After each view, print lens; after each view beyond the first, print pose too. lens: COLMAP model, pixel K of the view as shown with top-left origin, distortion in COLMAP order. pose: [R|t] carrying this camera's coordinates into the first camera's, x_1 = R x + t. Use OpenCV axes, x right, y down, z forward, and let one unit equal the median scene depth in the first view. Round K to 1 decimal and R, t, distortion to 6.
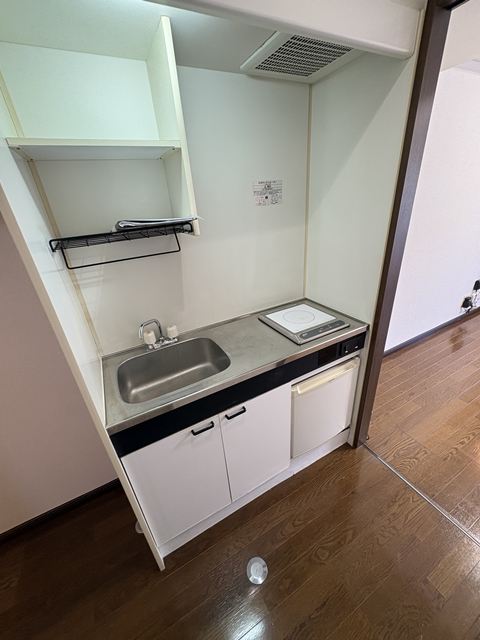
lens RADIAL K [[255.5, 0, 239.5], [0, 255.5, 319.4], [0, 0, 1]] dist [-0.001601, 0.000218]
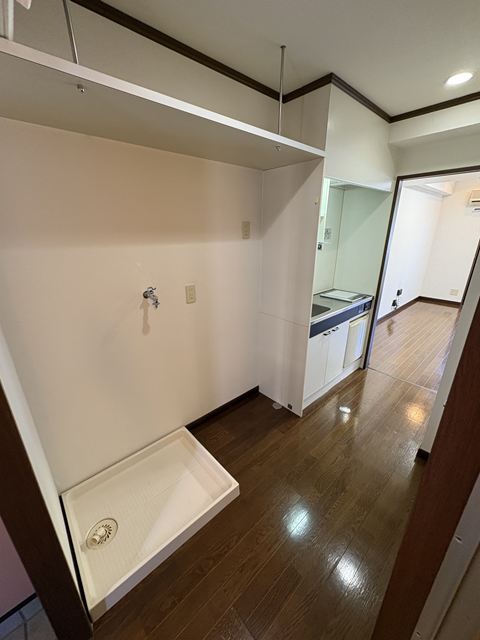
lens RADIAL K [[255.5, 0, 239.0], [0, 255.5, 321.2], [0, 0, 1]] dist [-0.001601, 0.000218]
pose [[0.967499, -0.012330, 0.252575, -1.064969], [0.041289, 0.993109, -0.109679, 0.392779], [-0.249483, 0.116543, 0.961341, -0.707347]]
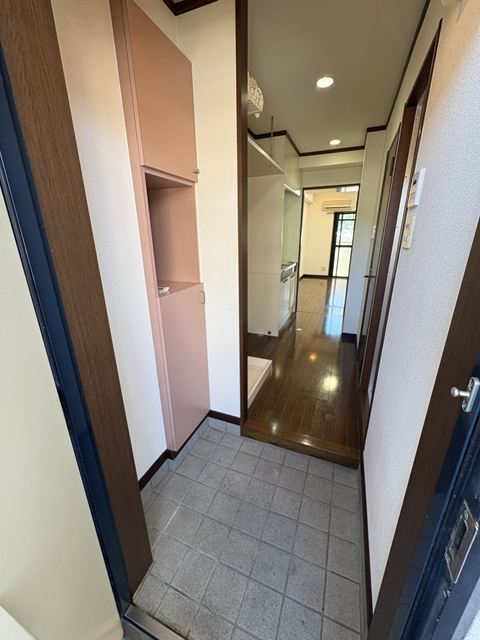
lens RADIAL K [[255.5, 0, 241.2], [0, 255.5, 319.7], [0, 0, 1]] dist [-0.001601, 0.000218]
pose [[0.764215, -0.135152, 0.630642, -2.155597], [0.230068, 0.970596, -0.070790, 0.775654], [-0.602532, 0.199190, 0.772838, -0.948080]]
